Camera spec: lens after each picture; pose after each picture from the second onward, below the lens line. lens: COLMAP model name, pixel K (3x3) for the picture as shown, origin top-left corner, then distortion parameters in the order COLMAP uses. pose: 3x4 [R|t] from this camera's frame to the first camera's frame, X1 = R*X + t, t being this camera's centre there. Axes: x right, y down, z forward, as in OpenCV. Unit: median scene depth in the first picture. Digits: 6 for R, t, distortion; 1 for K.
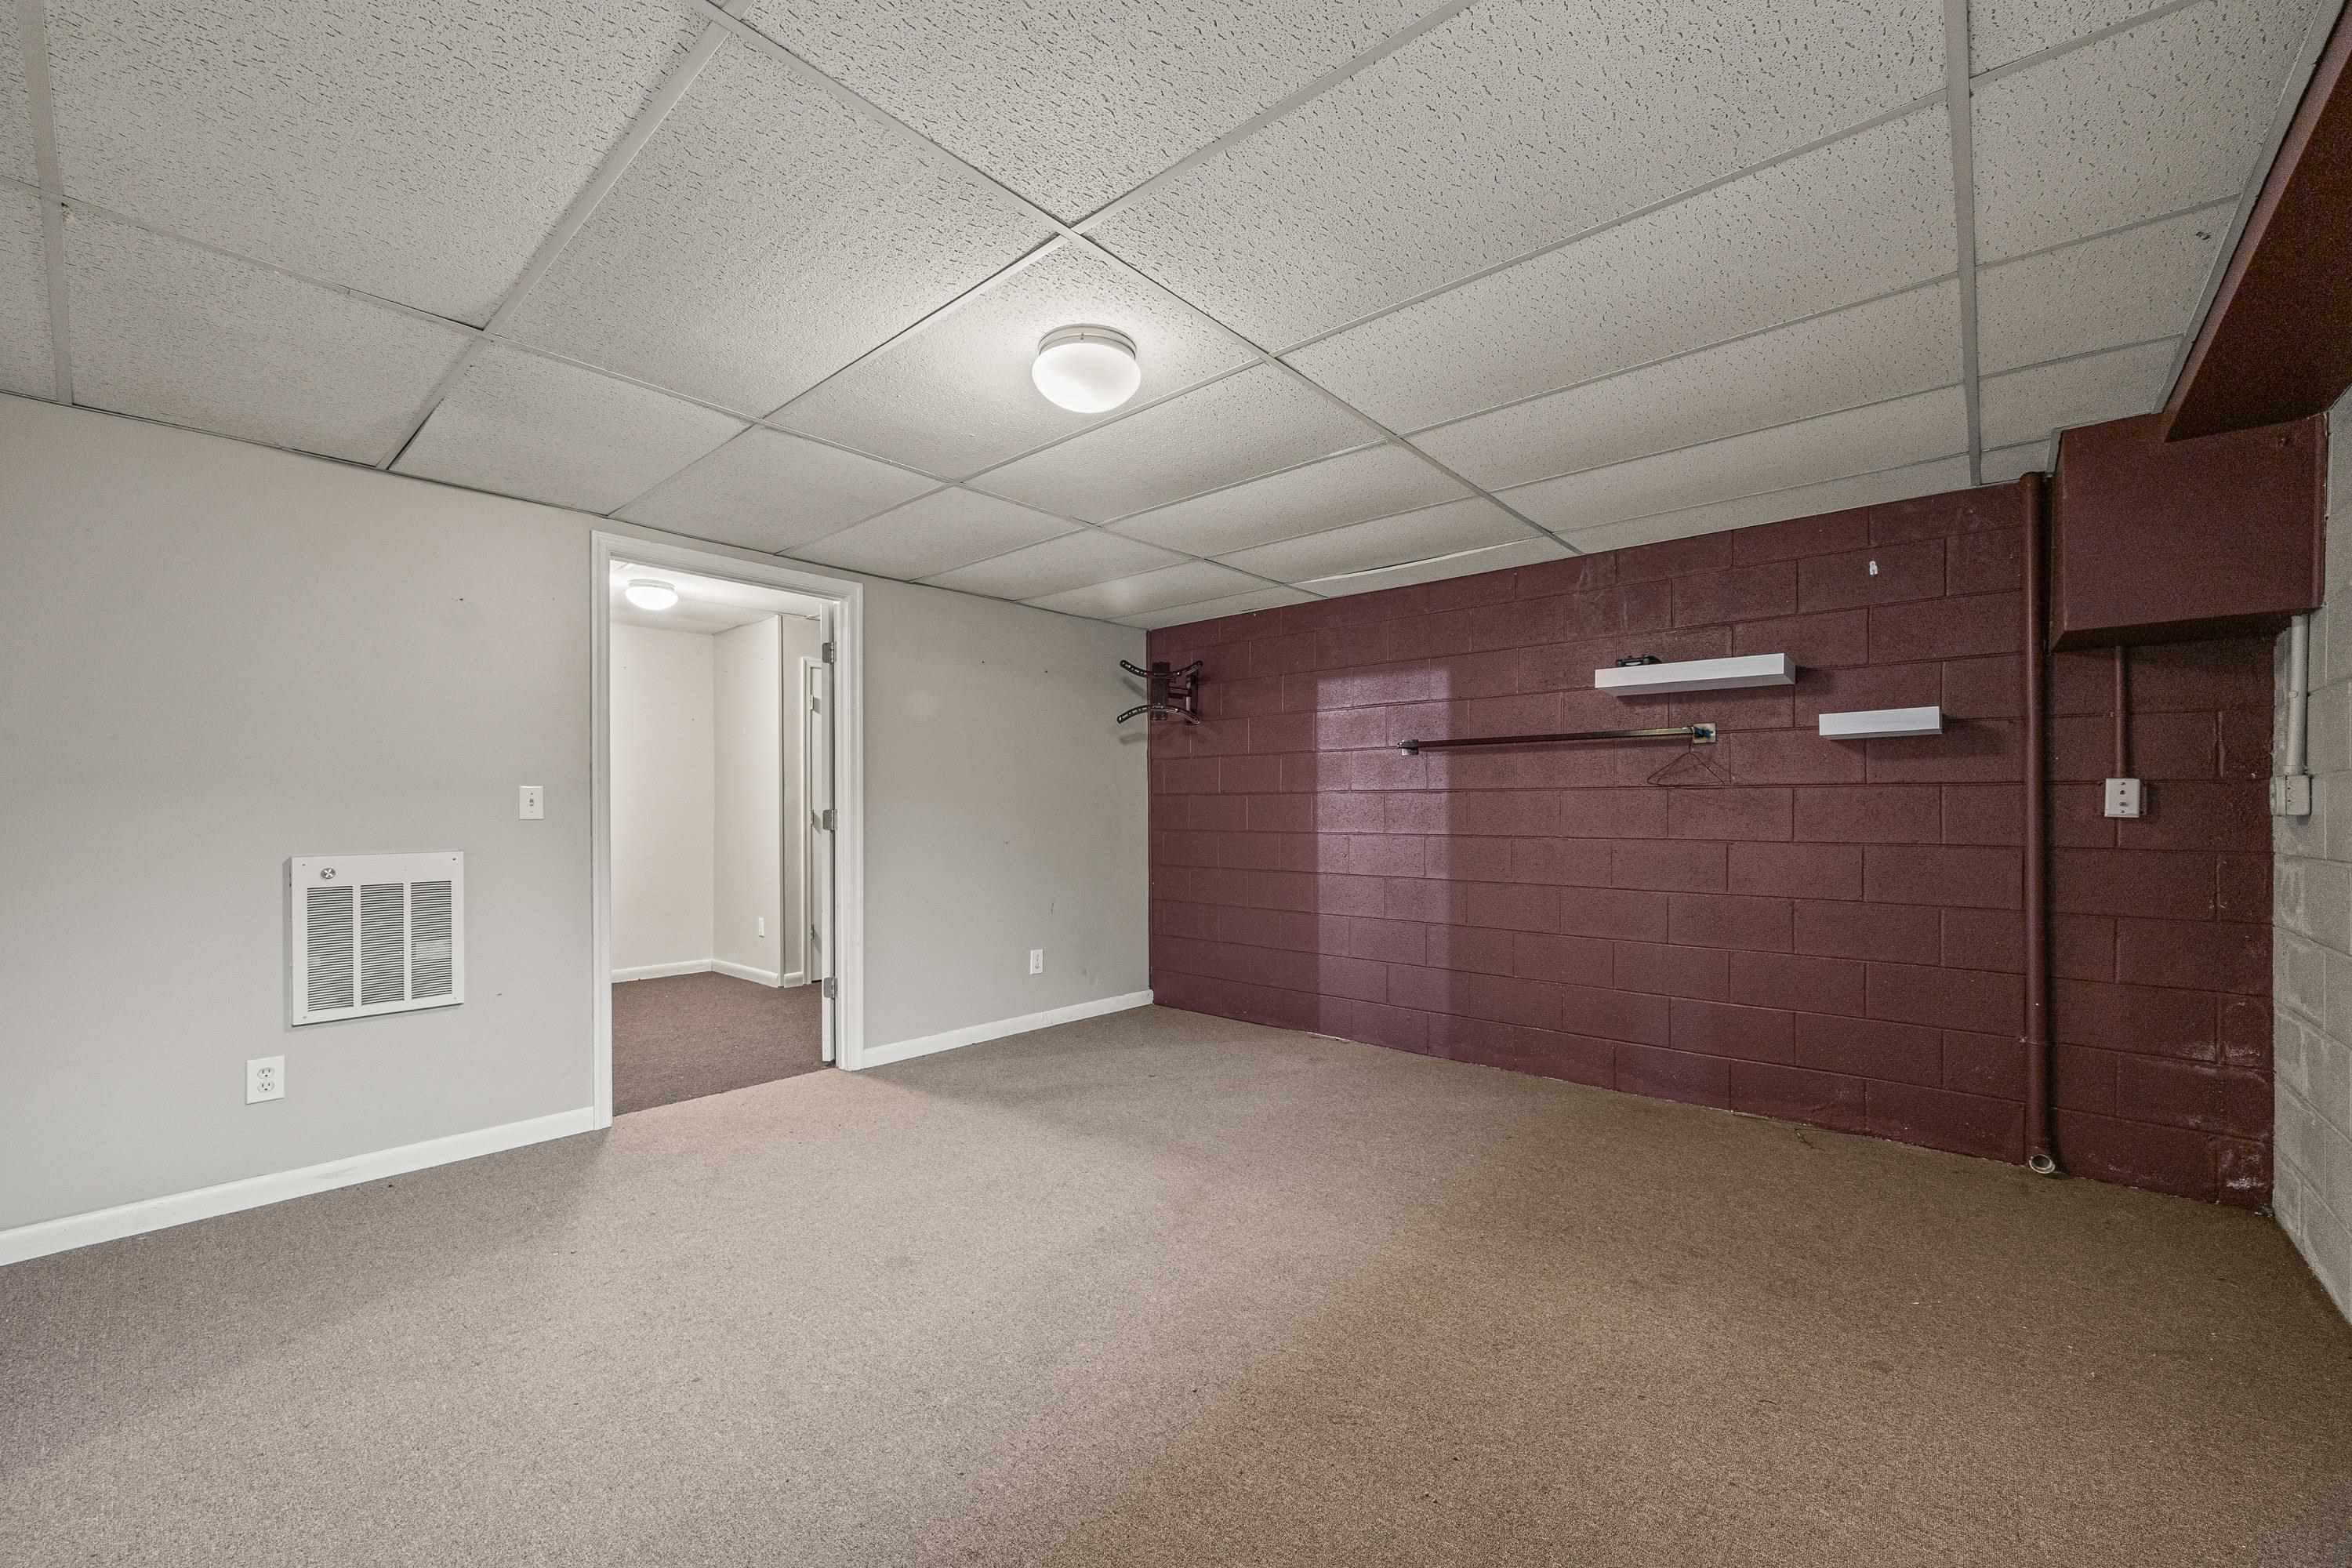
lens RADIAL K [[943.3, 0, 1186.9], [0, 943.3, 799.1], [0, 0, 1]] dist [0.002311, 0.000126]
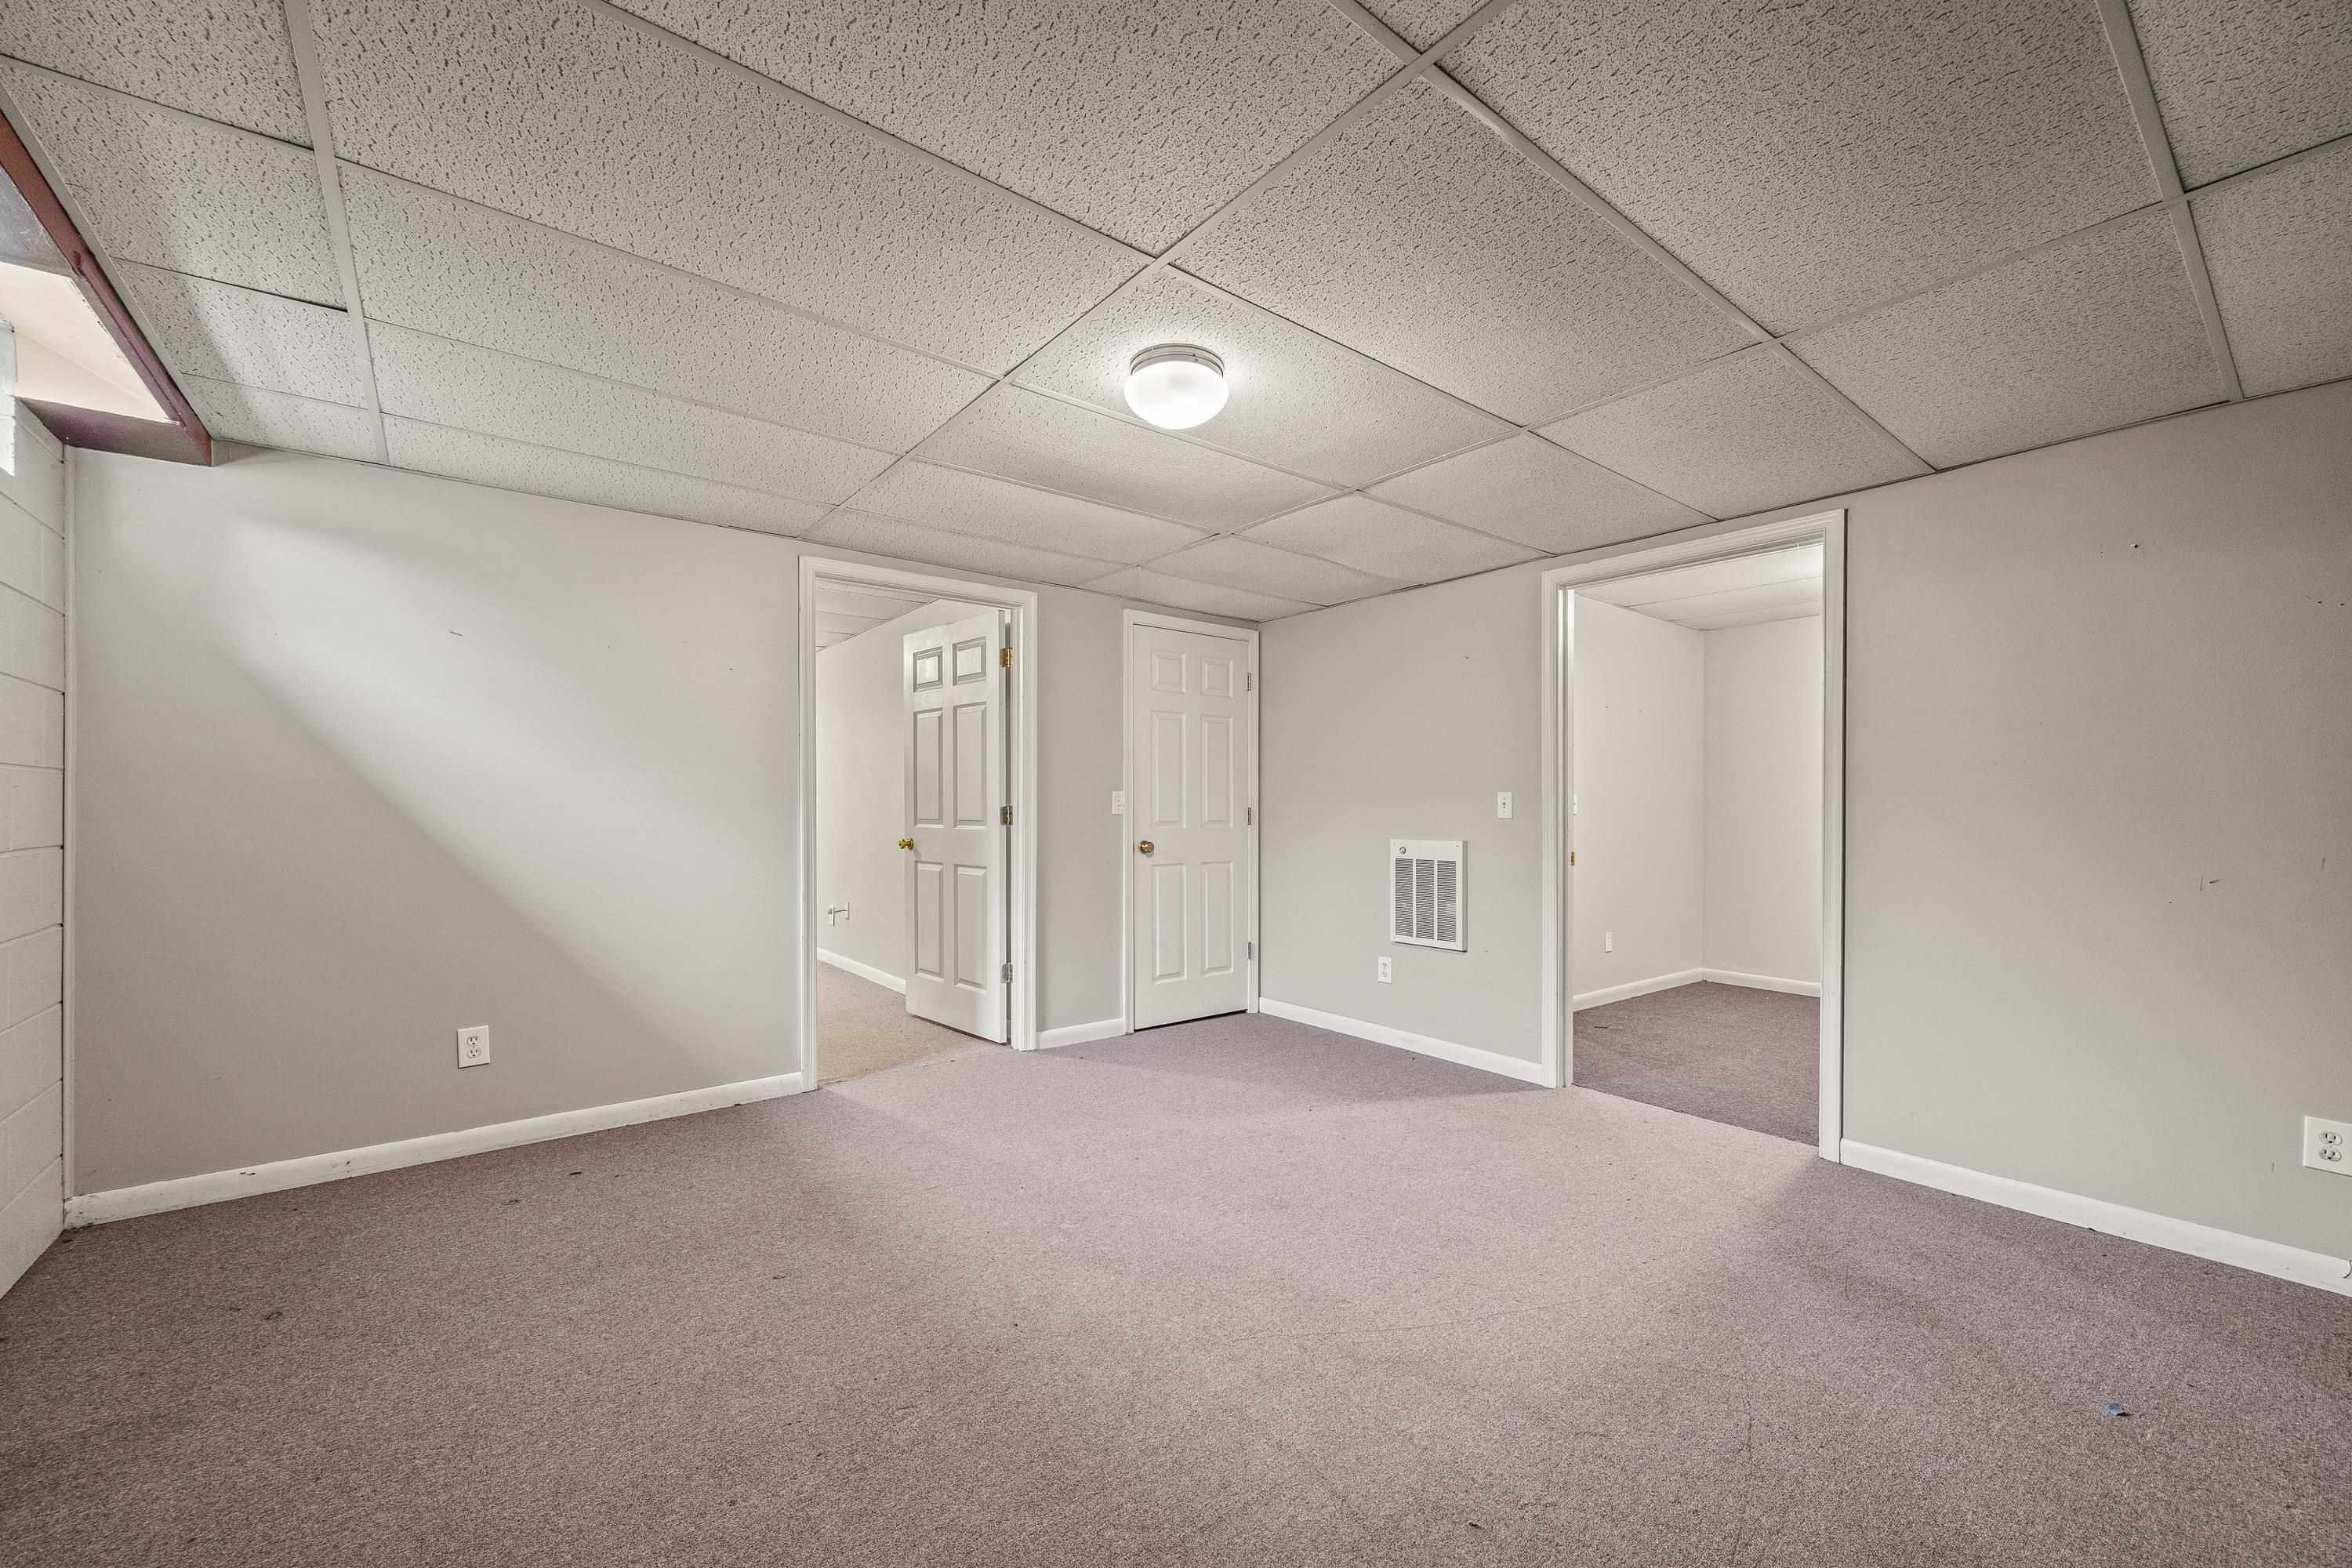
lens RADIAL K [[943.3, 0, 1192.8], [0, 943.3, 802.9], [0, 0, 1]] dist [0.002311, 0.000126]
pose [[-0.195834, -0.006892, -0.980613, 0.688236], [0.004611, 0.999958, -0.007948, 0.009149], [0.980626, -0.006078, -0.195794, 0.918644]]
